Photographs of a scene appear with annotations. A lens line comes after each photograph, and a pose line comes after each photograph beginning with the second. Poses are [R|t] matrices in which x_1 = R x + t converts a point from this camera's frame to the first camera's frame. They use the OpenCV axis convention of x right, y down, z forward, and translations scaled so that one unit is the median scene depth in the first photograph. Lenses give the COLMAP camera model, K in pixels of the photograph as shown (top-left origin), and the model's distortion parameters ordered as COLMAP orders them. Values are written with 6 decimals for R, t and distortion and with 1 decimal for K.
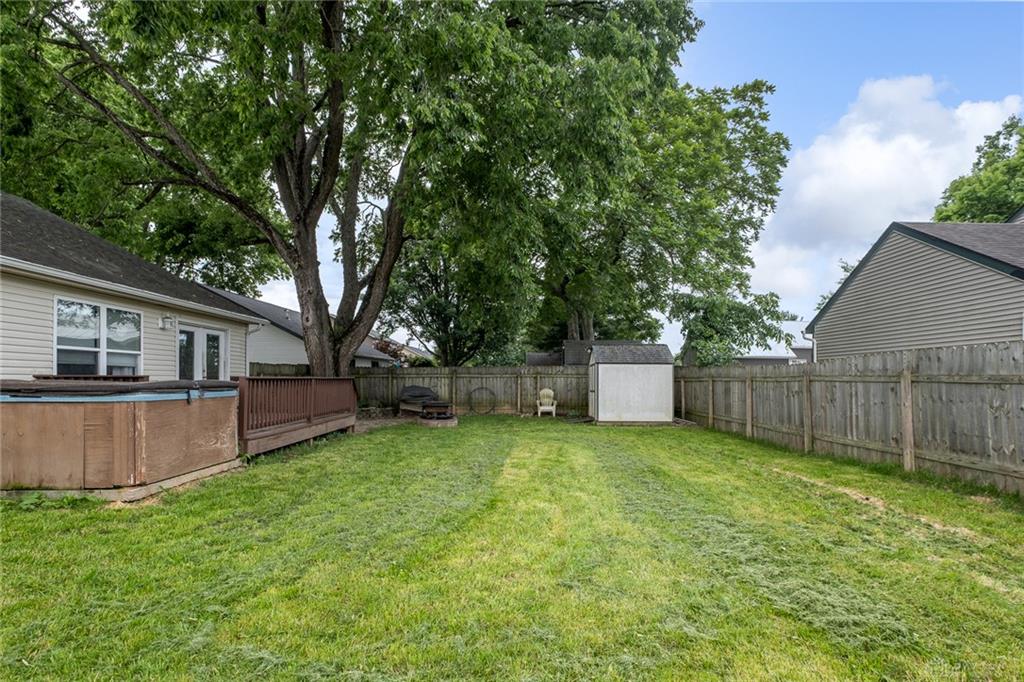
lens RADIAL K [[485.6, 0, 513.1], [0, 485.6, 364.0], [0, 0, 1]] dist [-0.000401, 0.000013]
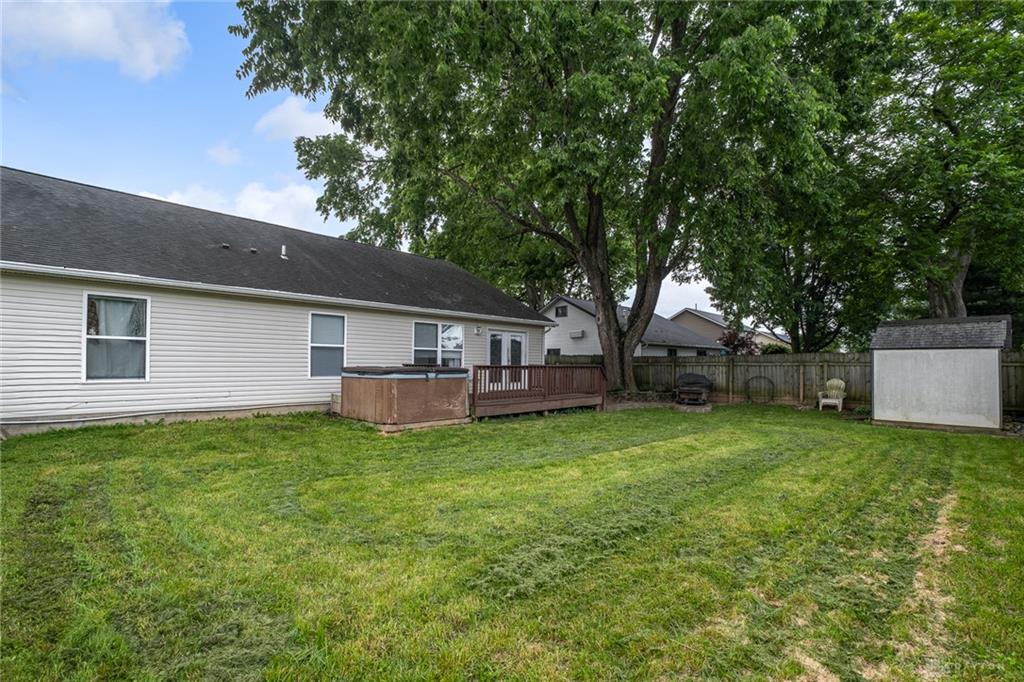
lens RADIAL K [[451.1, 0, 531.7], [0, 451.1, 344.2], [0, 0, 1]] dist [-0.002963, 0.000335]
pose [[0.719837, -0.029937, -0.693497, 0.295324], [0.017049, 0.999531, -0.025452, -0.000263], [0.693934, 0.006497, 0.720009, 0.048221]]
